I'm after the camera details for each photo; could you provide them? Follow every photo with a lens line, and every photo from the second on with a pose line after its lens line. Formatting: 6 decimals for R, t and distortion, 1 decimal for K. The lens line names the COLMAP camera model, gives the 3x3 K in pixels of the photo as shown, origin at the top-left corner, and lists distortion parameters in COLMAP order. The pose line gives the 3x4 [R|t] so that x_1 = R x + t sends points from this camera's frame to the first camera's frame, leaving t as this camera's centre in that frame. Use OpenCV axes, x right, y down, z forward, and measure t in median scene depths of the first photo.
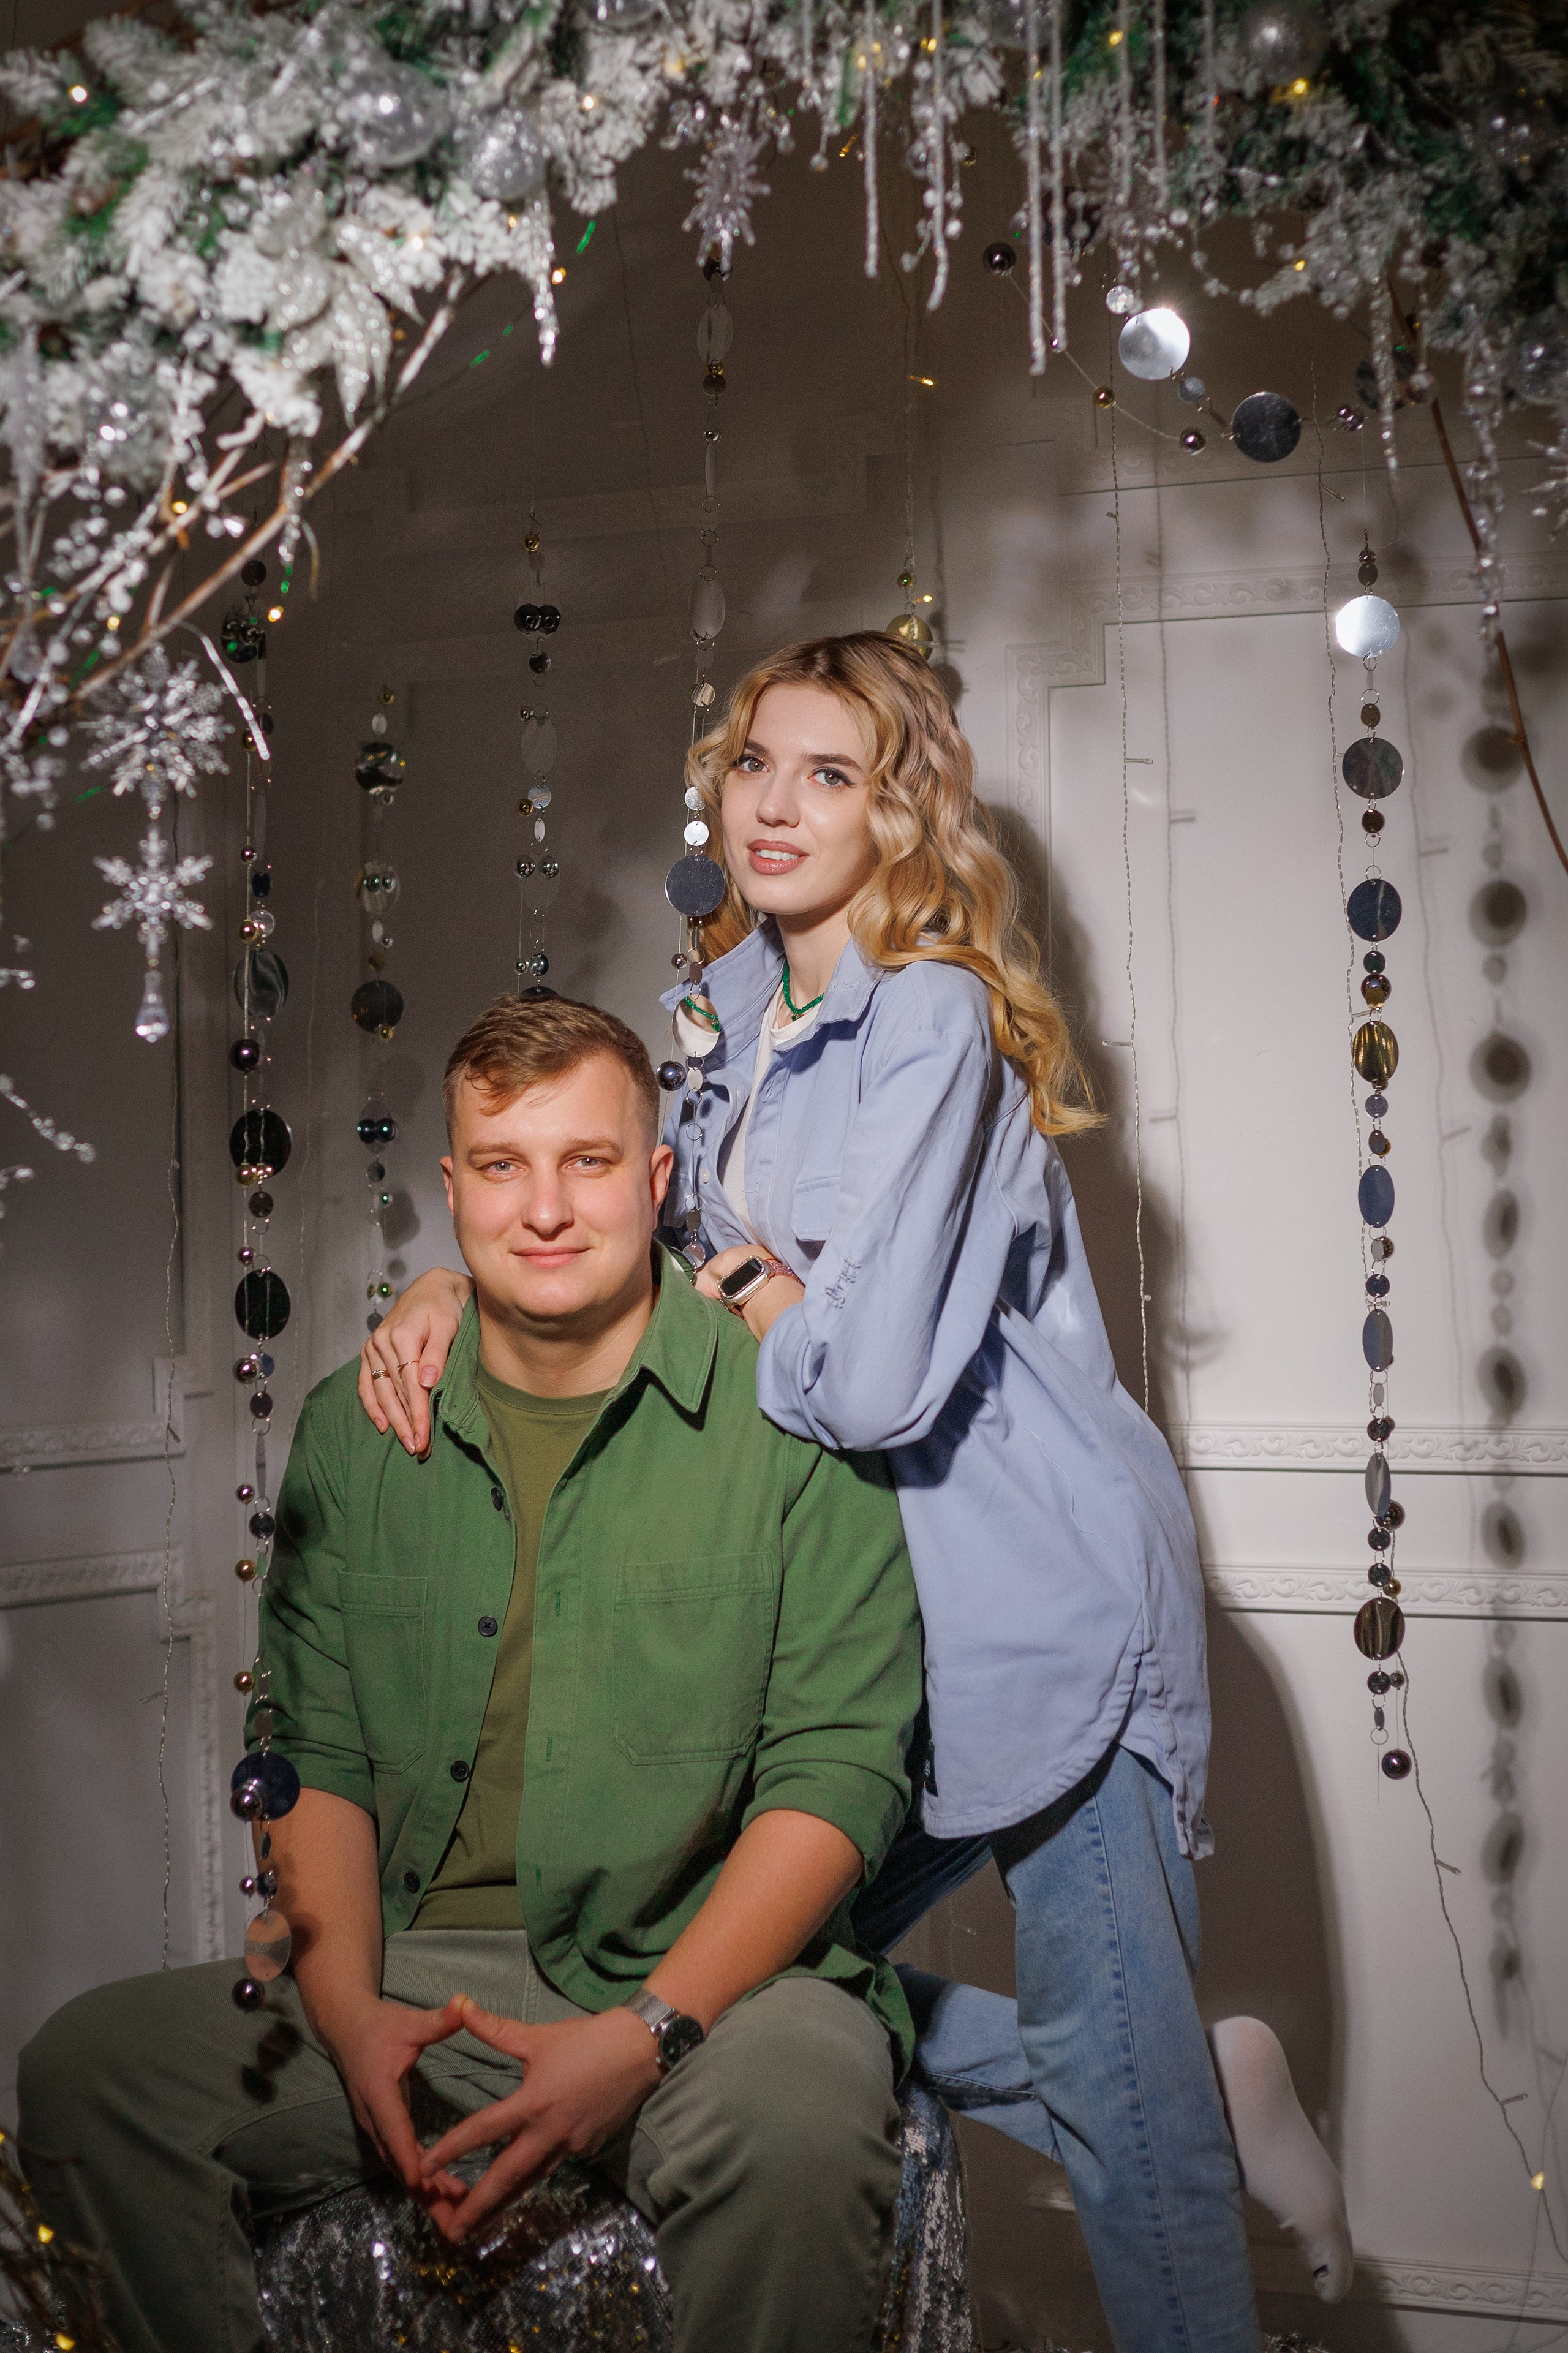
lens RADIAL K [[3685.8, 0, 720.0], [0, 3685.8, 1175.9], [0, 0, 1]] dist [-0.228554, -0.005136]
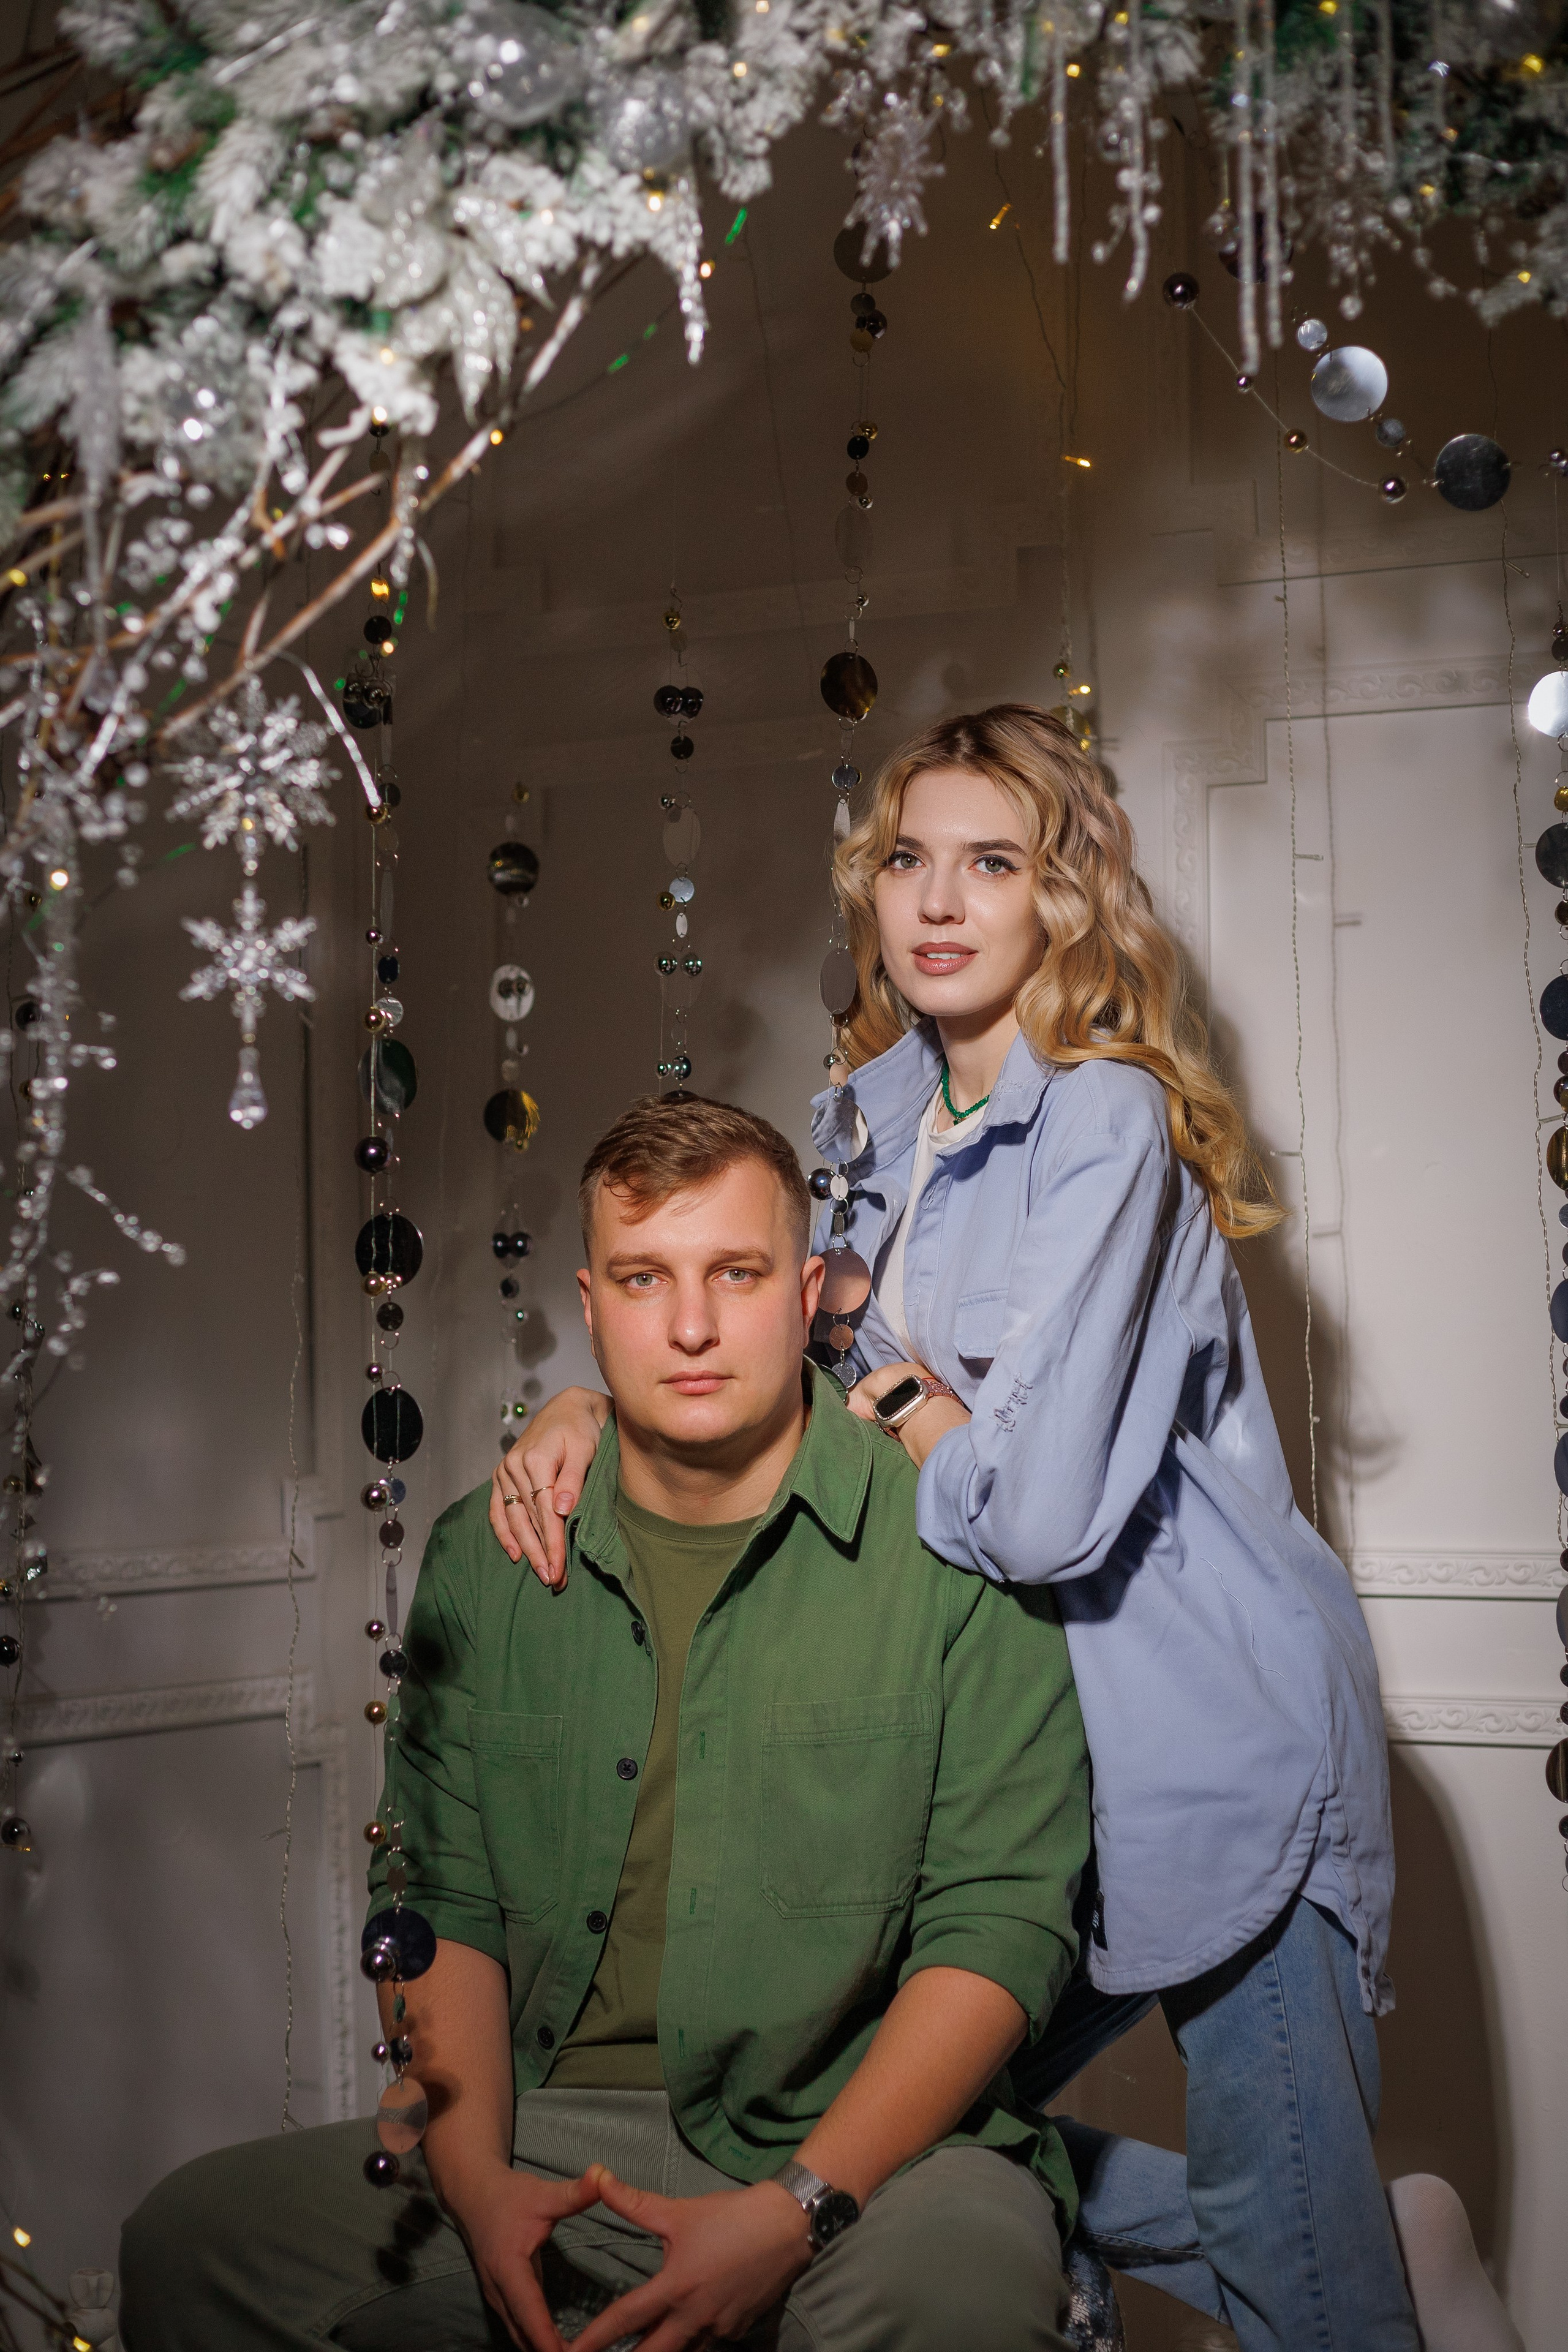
lens RADIAL K [[3342.6, 0, 783.3], [0, 3342.6, 1314.0], [0, 0, 1]] dist [-0.173765, 0.089404]
pose [[0.999882, -0.000582, -0.015327, -0.013899], [0.000596, 0.999999, 0.000930, 0.007507], [0.015326, -0.000939, 0.999882, 0.200994]]
